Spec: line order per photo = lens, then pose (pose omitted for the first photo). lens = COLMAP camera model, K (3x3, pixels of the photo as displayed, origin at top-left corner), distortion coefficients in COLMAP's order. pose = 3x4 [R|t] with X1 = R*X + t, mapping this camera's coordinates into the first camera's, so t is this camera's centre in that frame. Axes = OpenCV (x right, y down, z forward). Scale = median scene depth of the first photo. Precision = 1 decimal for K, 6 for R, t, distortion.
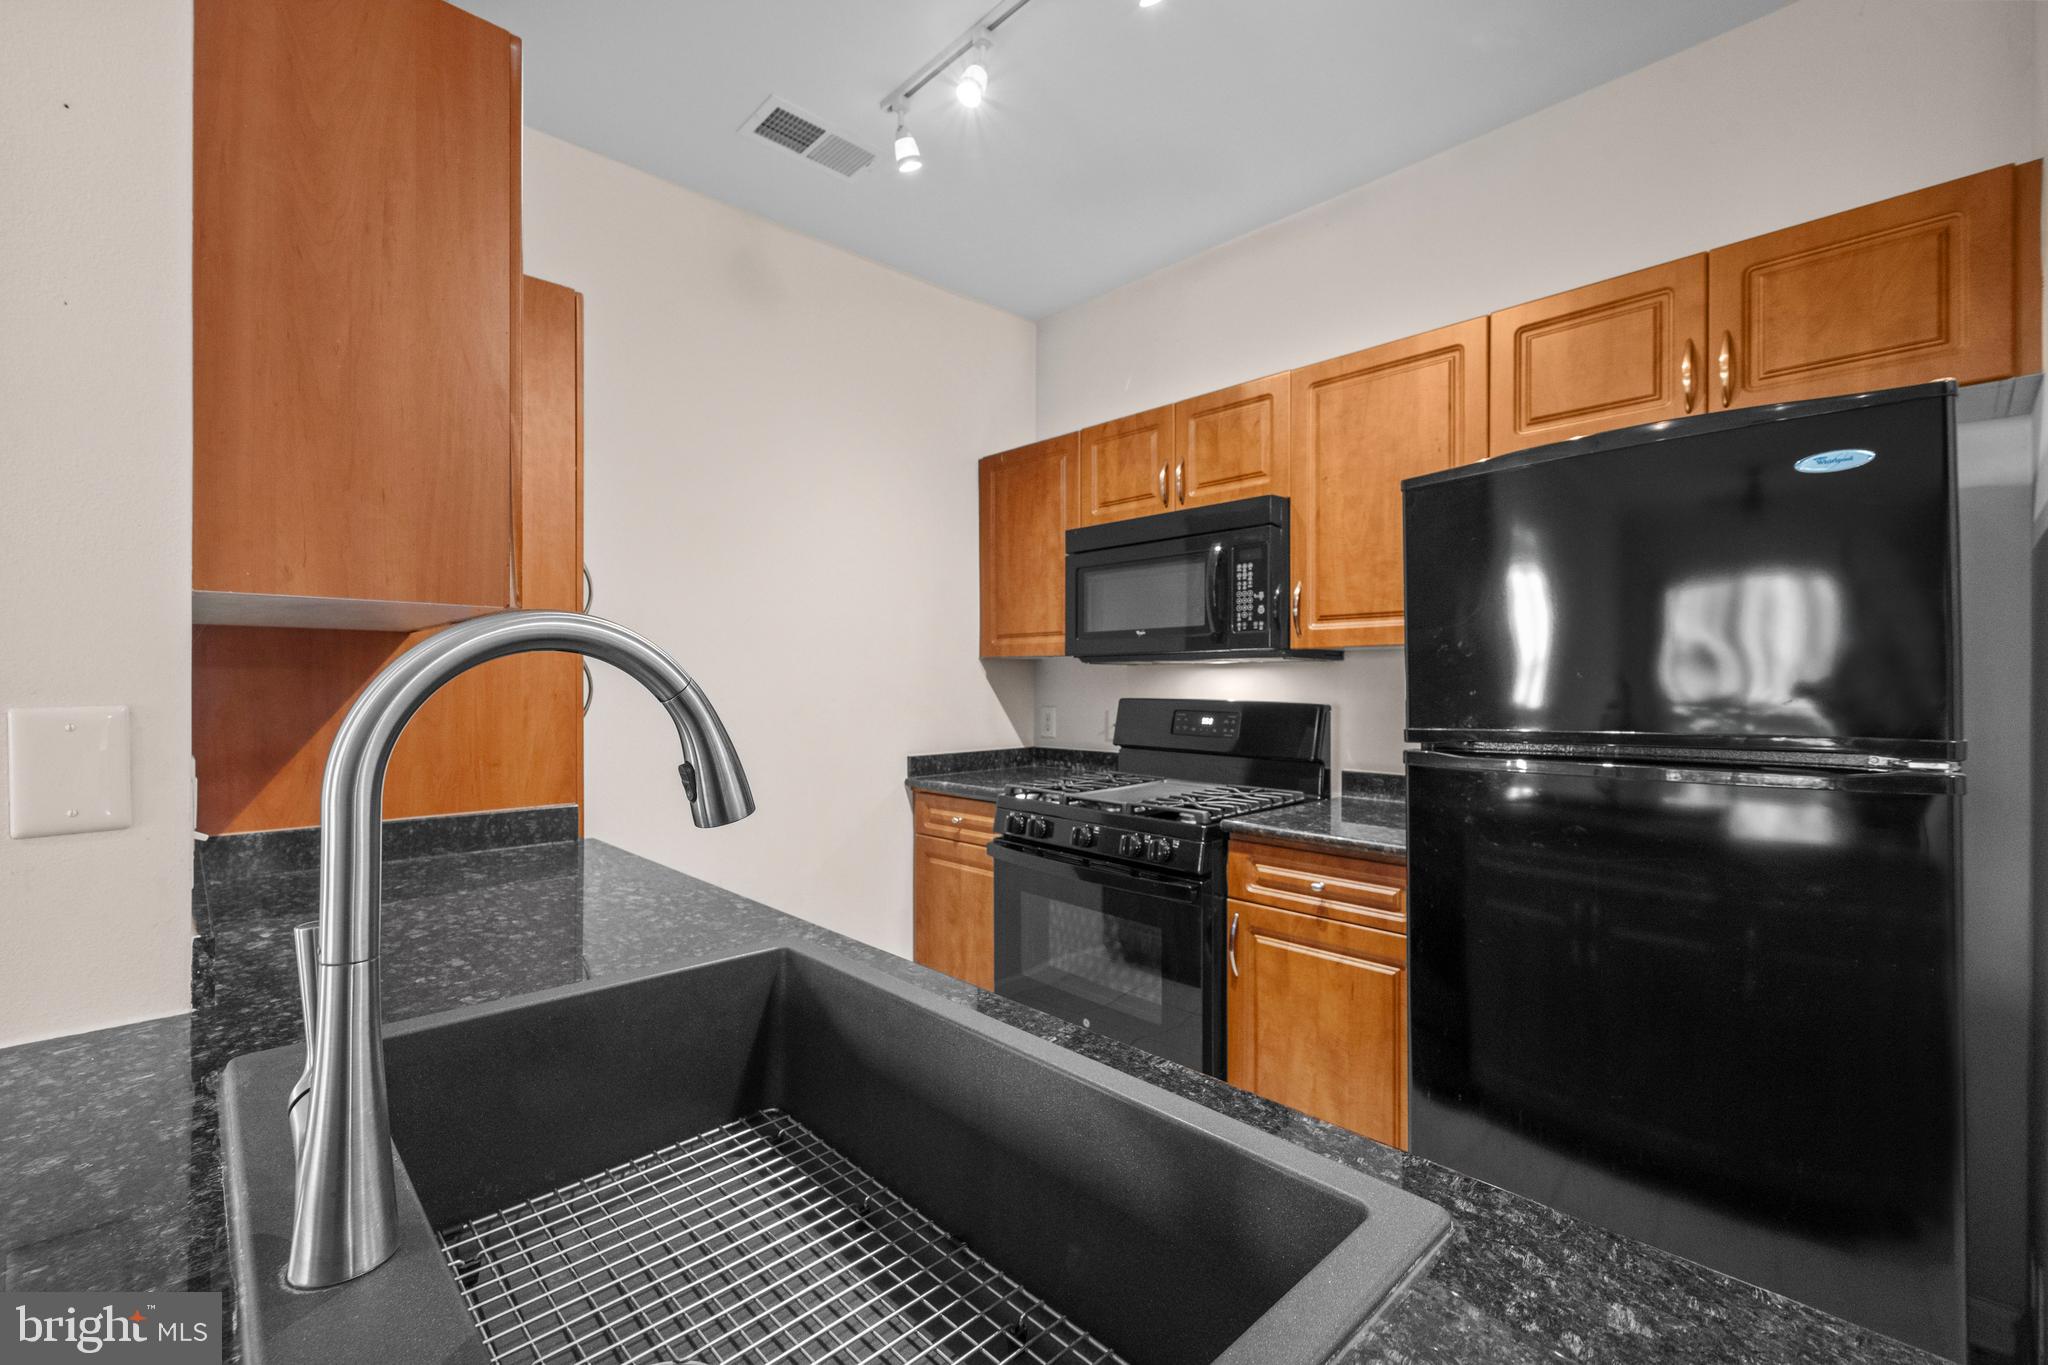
lens RADIAL K [[901.7, 0, 1024.0], [0, 901.7, 682.5], [0, 0, 1]] dist [0.000309, -0.000031]
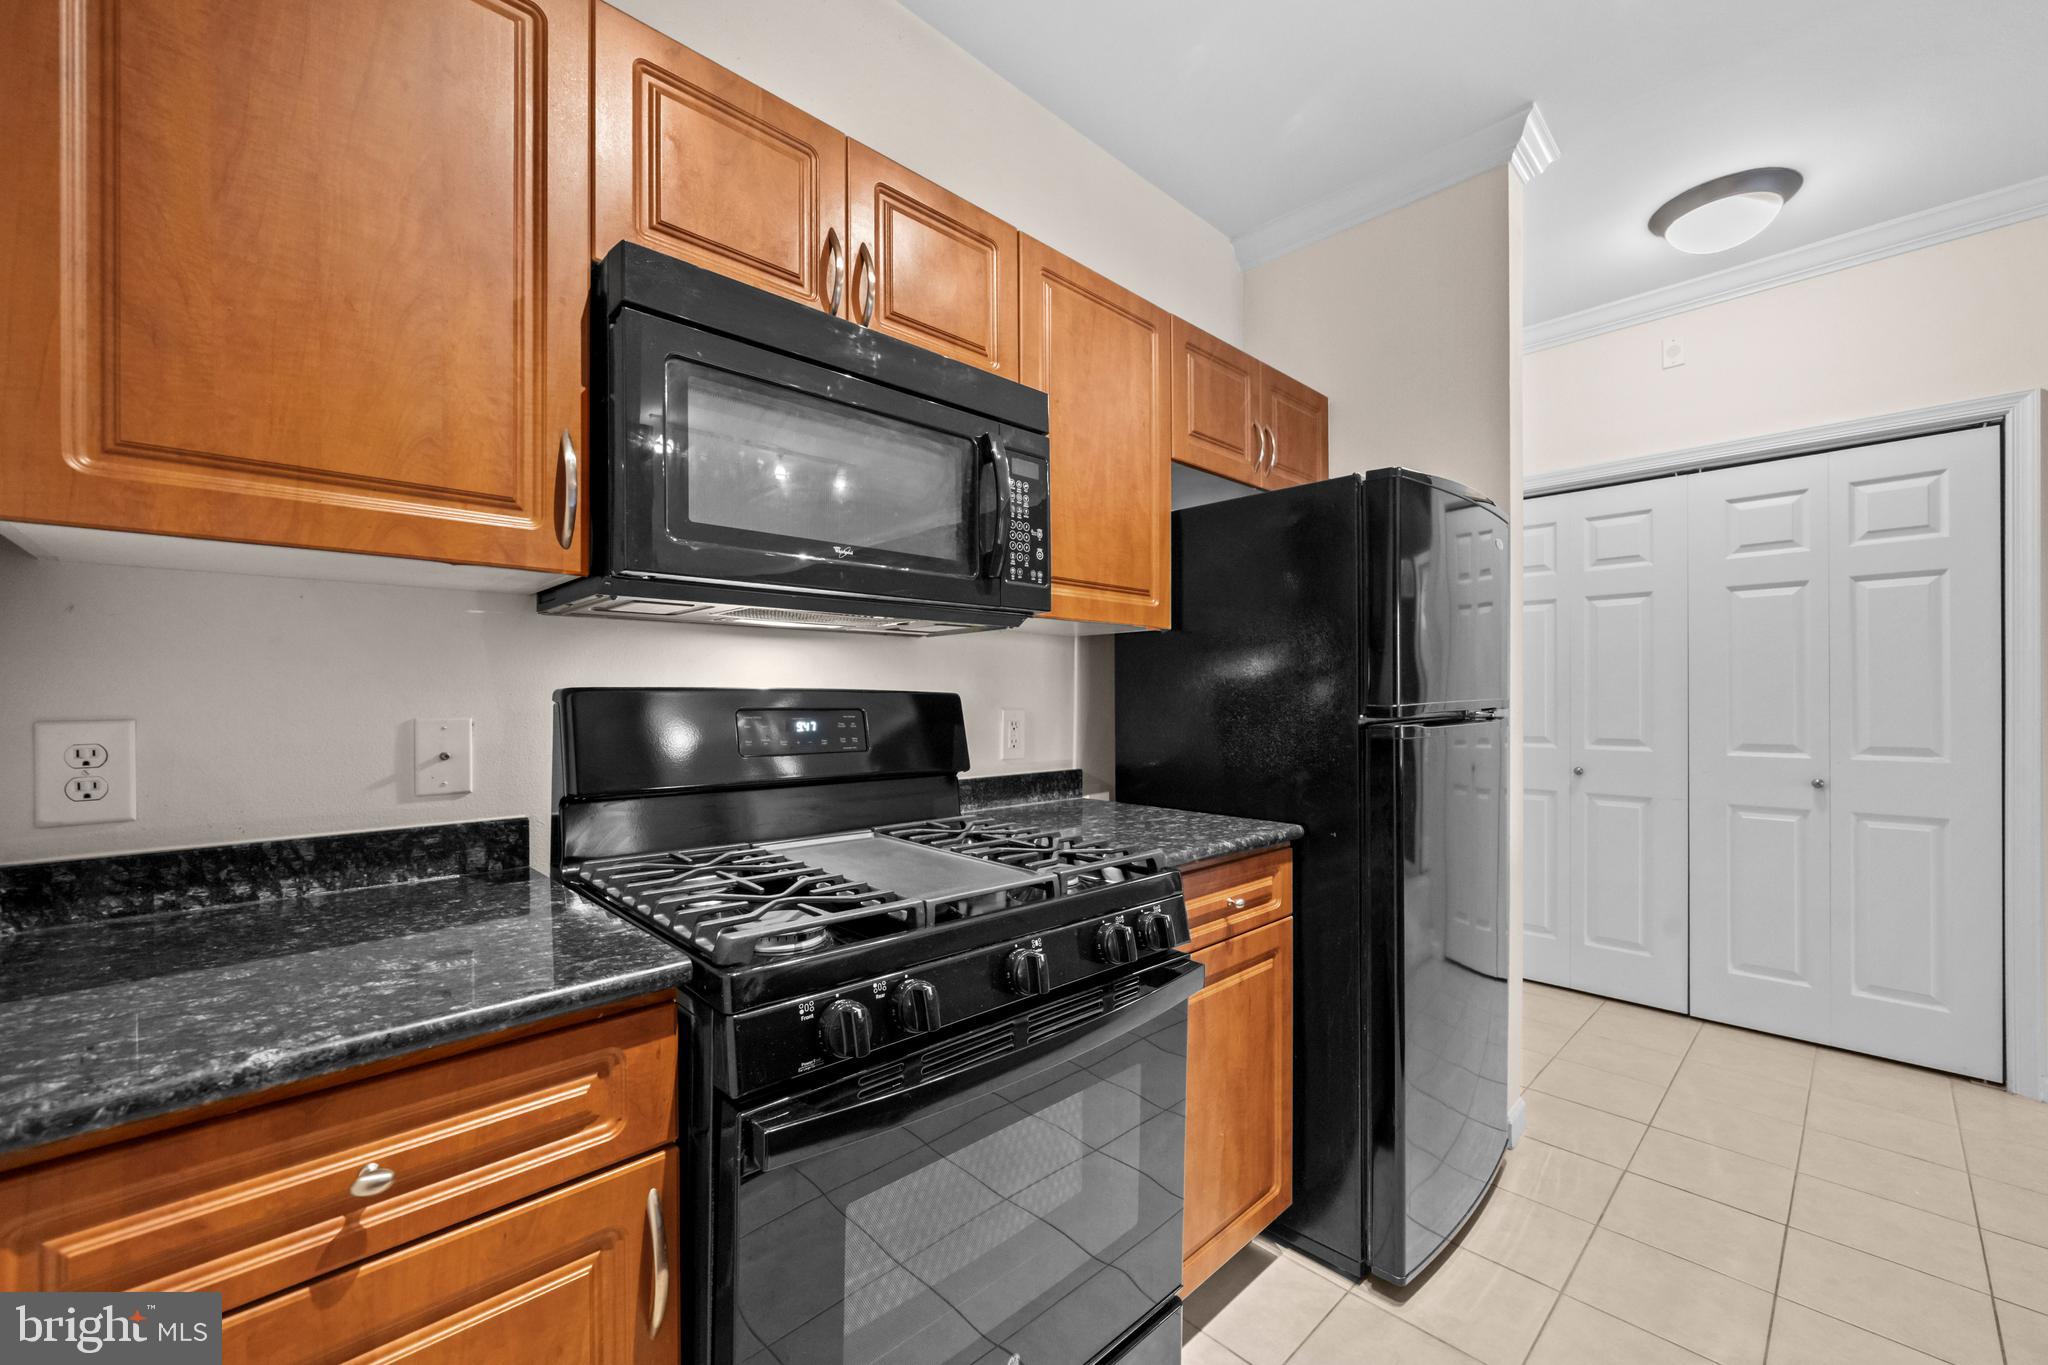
lens RADIAL K [[827.9, 0, 1023.7], [0, 827.9, 696.1], [0, 0, 1]] dist [-0.000237, -0.000005]
pose [[-0.022727, 0.003611, 0.999735, -0.368728], [0.002354, 0.999991, -0.003558, 0.030235], [-0.999739, 0.002272, -0.022735, 1.013459]]
